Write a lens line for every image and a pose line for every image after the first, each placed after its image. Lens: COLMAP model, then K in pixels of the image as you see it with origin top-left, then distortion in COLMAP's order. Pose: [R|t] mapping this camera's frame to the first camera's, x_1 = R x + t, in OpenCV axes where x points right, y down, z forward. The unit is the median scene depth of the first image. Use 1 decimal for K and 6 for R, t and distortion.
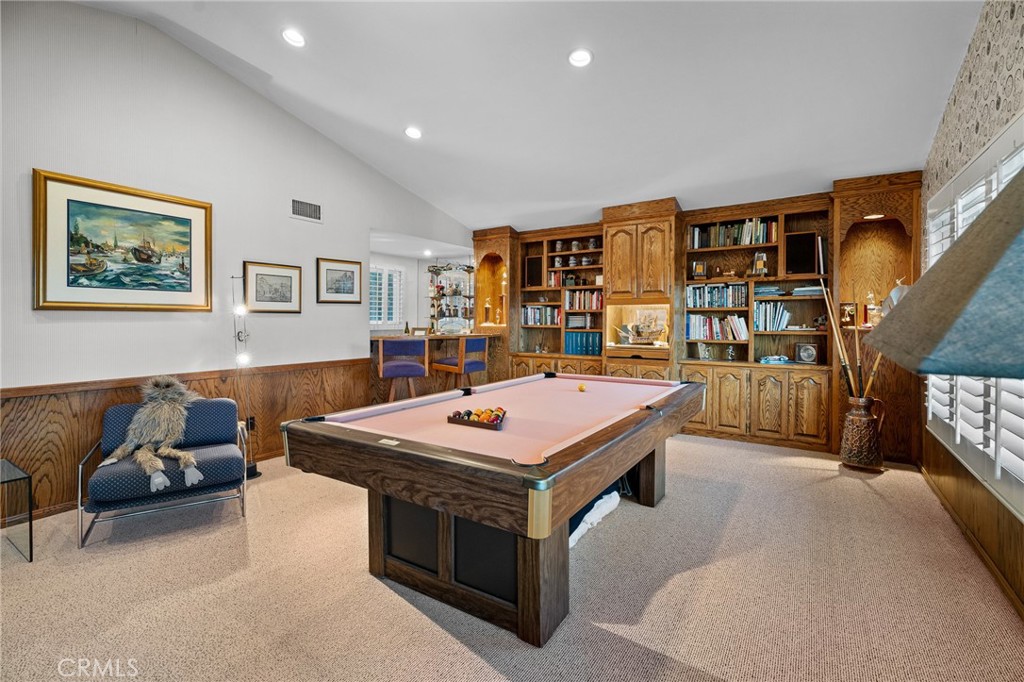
lens RADIAL K [[475.3, 0, 516.5], [0, 475.3, 322.4], [0, 0, 1]] dist [0.003414, 0.000626]
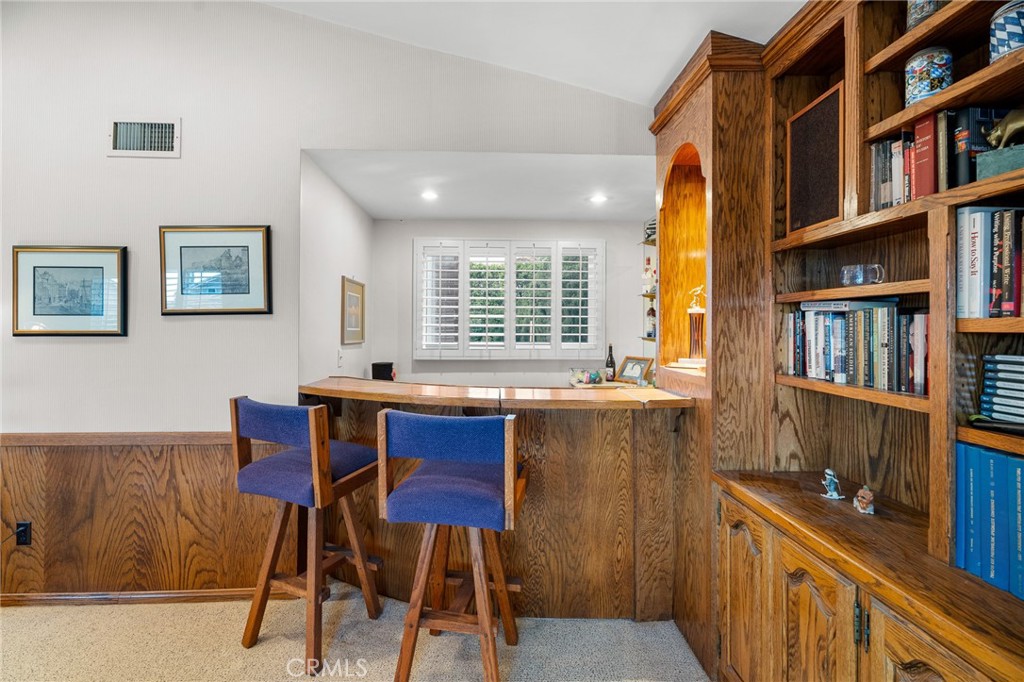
lens RADIAL K [[475.3, 0, 499.6], [0, 475.3, 319.7], [0, 0, 1]] dist [0.003414, 0.000626]
pose [[0.568409, -0.014116, -0.822625, 0.154709], [-0.007450, 0.999724, -0.022302, -0.020973], [0.822712, 0.018806, 0.568147, 0.770959]]
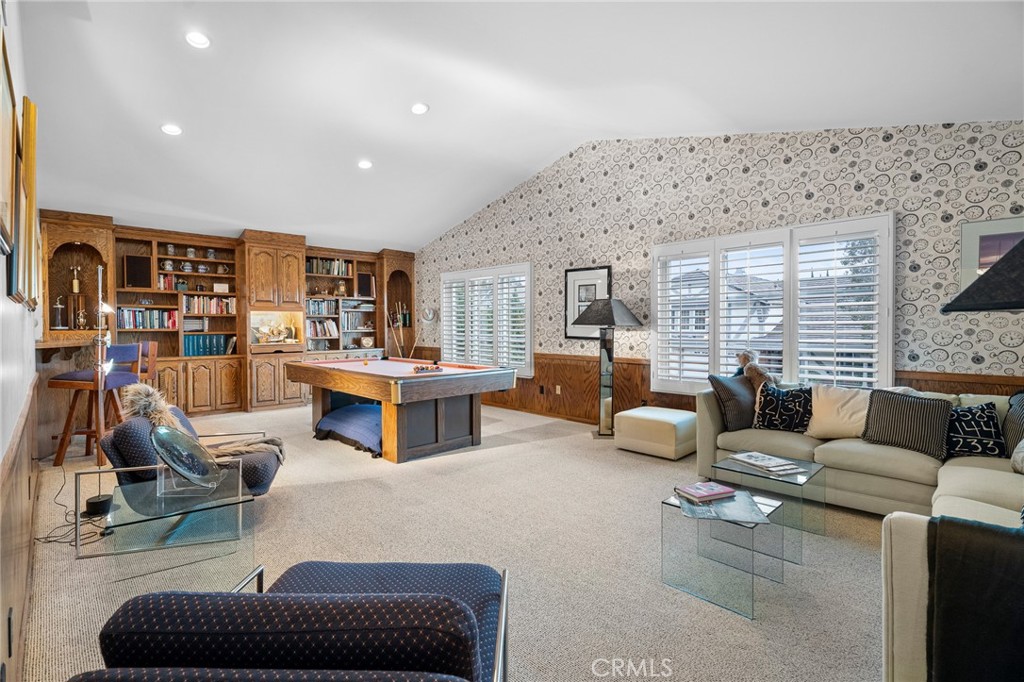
lens RADIAL K [[475.3, 0, 521.1], [0, 475.3, 330.4], [0, 0, 1]] dist [0.003414, 0.000626]
pose [[0.205269, -0.008848, 0.978666, -0.767557], [0.009920, 0.999927, 0.006960, 0.010348], [-0.978655, 0.008279, 0.205342, 0.074513]]
